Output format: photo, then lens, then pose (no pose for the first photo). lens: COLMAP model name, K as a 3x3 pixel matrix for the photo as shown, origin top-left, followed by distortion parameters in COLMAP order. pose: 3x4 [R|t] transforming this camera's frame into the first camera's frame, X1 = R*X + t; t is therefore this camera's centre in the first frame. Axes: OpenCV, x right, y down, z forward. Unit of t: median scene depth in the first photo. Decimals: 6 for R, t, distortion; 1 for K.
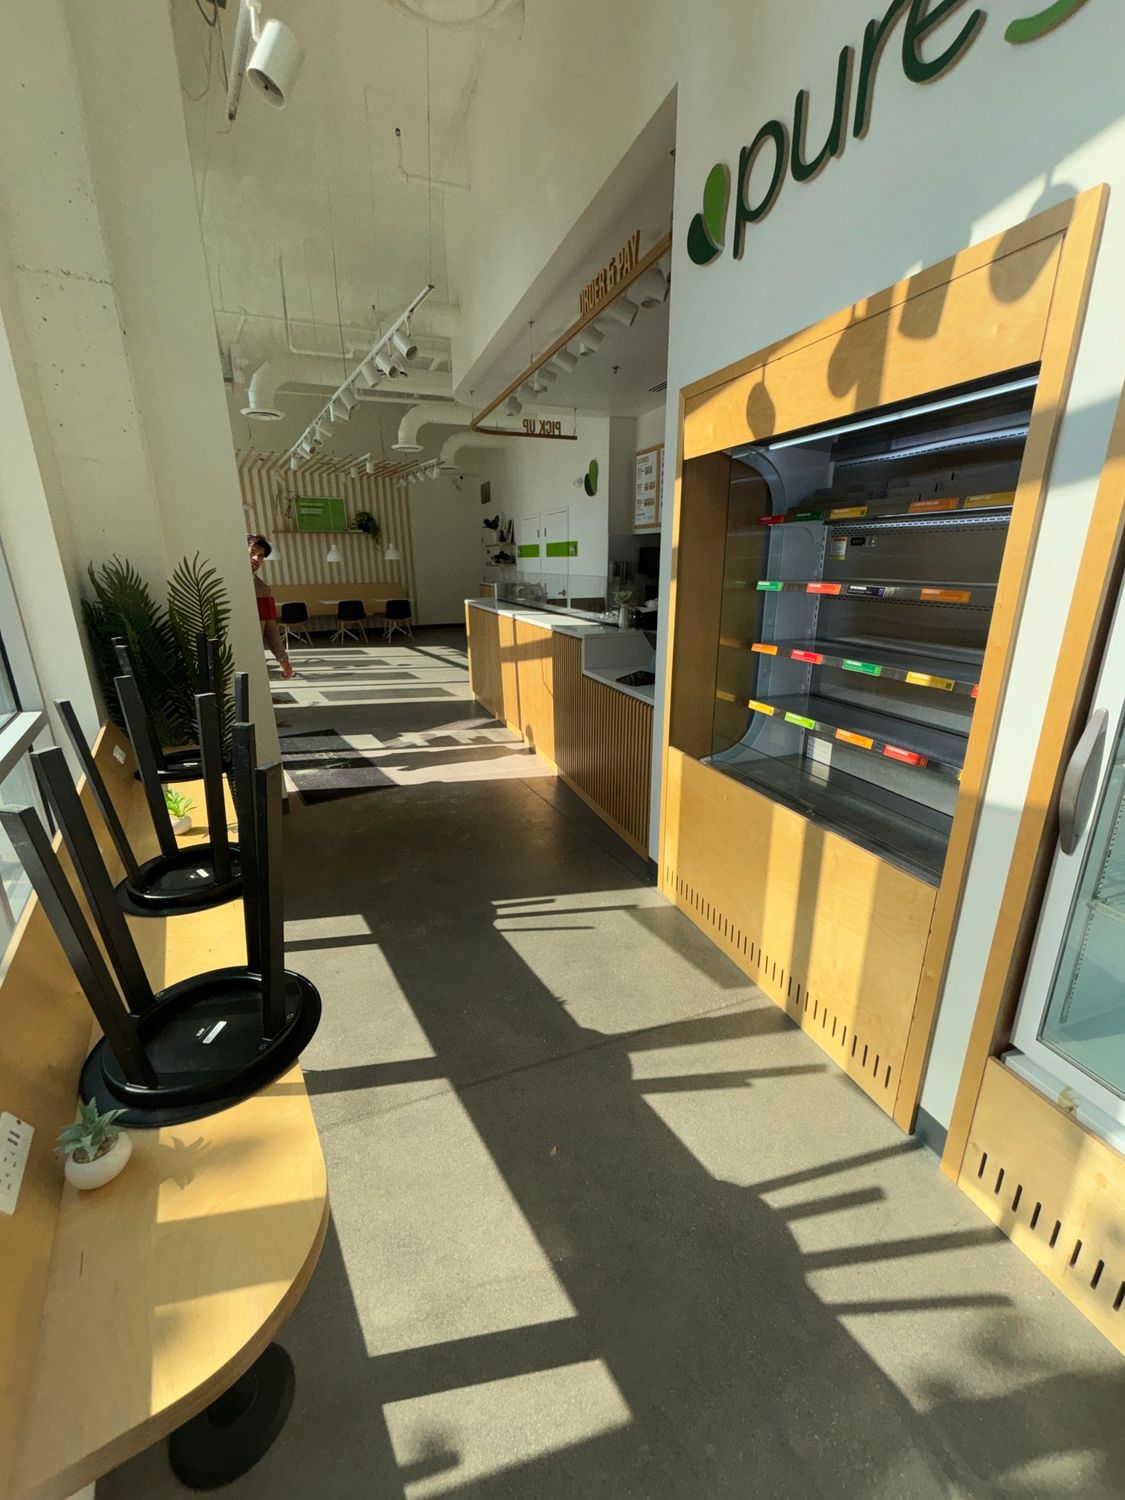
lens RADIAL K [[604.0, 0, 562.5], [0, 604.0, 750.0], [0, 0, 1]] dist [0.001032, 0.000434]
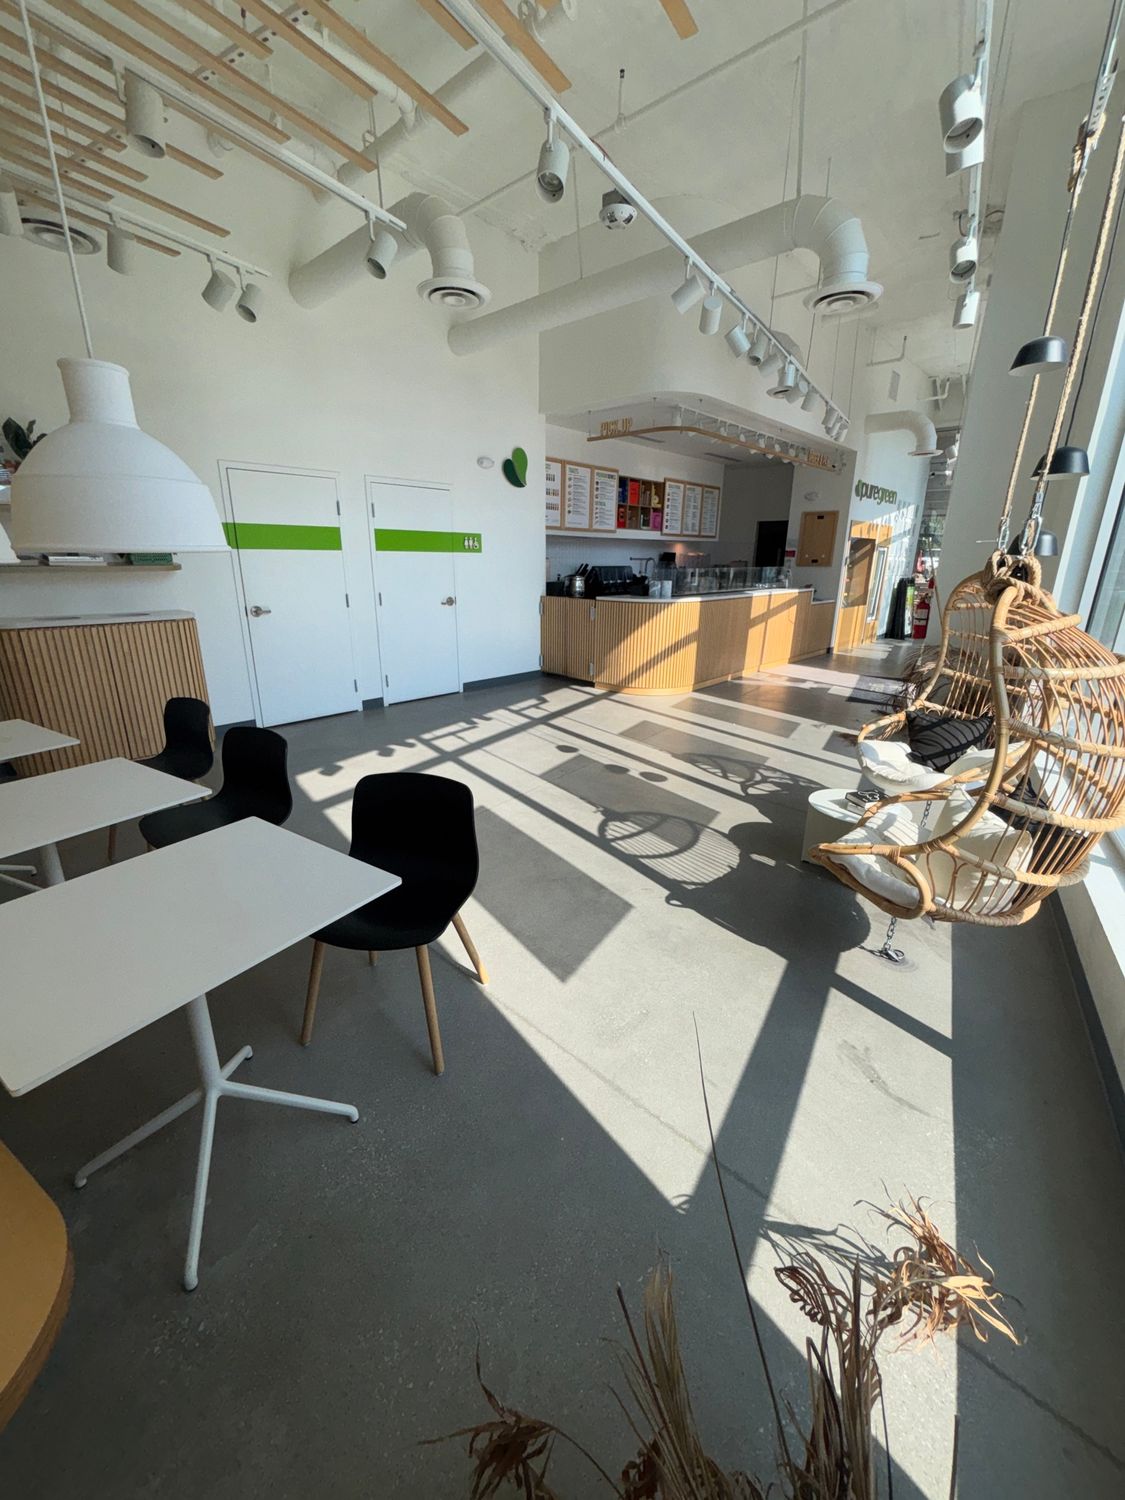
lens RADIAL K [[604.0, 0, 562.5], [0, 604.0, 750.0], [0, 0, 1]] dist [0.001032, 0.000434]
pose [[-0.450942, -0.268948, 0.851069, -0.596525], [0.262329, 0.871472, 0.414392, -0.301866], [-0.853133, 0.410127, -0.322430, 0.970696]]
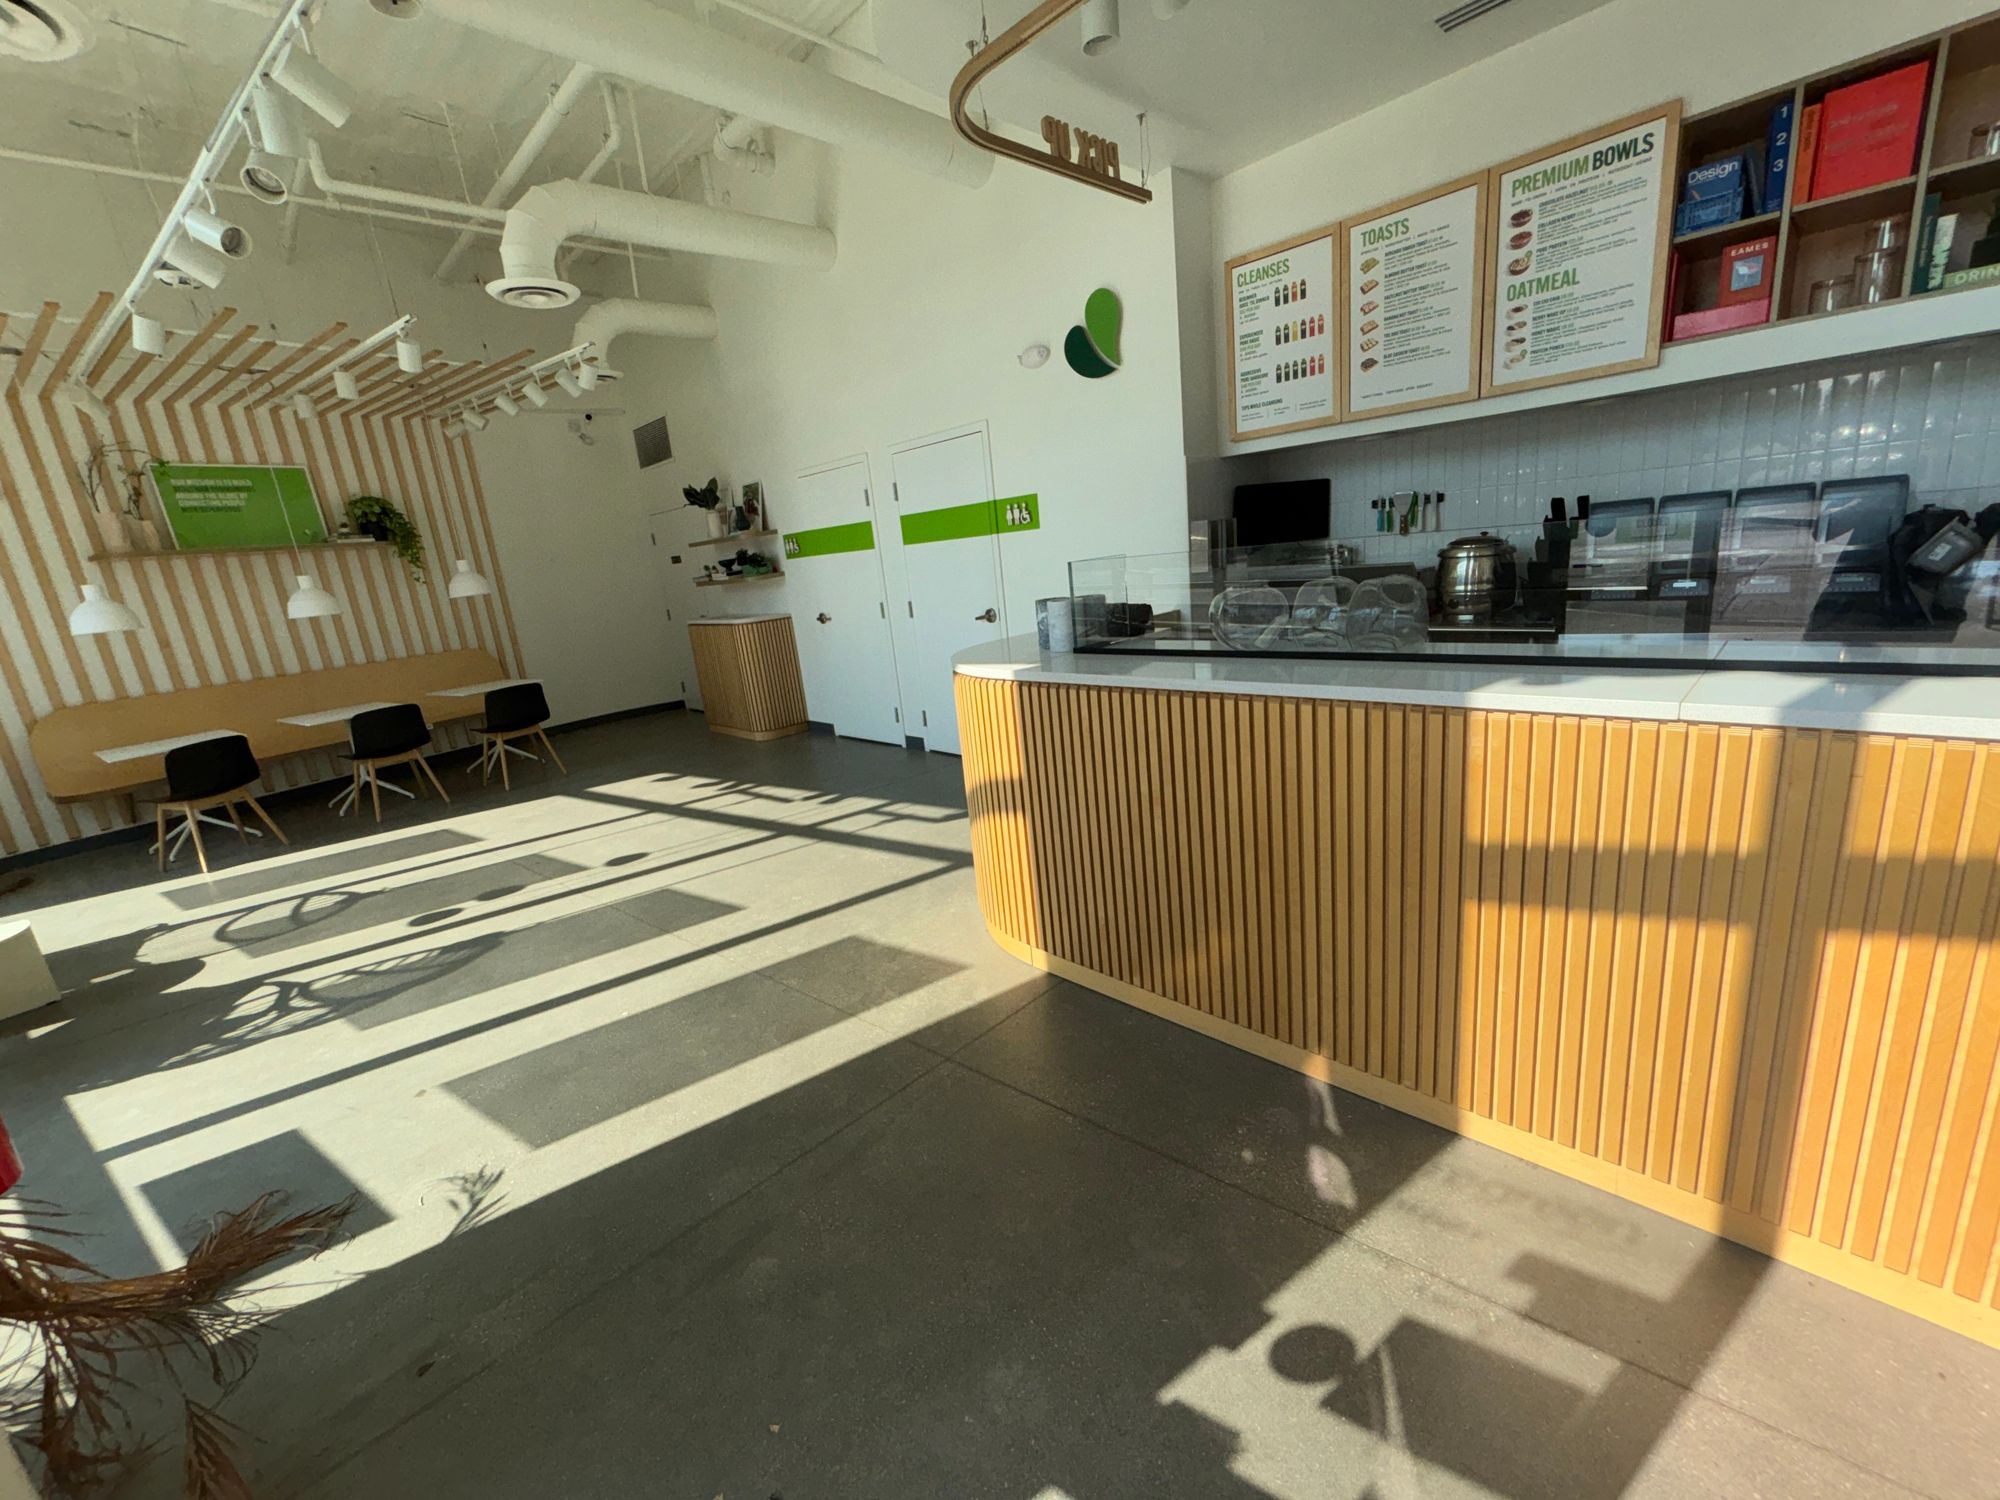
lens RADIAL K [[805.3, 0, 1000.0], [0, 805.3, 750.0], [0, 0, 1]] dist [0.001032, 0.000434]
pose [[0.909685, -0.187190, 0.370719, -0.186733], [0.215678, 0.975781, -0.036532, -0.114857], [-0.354902, 0.113189, 0.928026, 0.375145]]
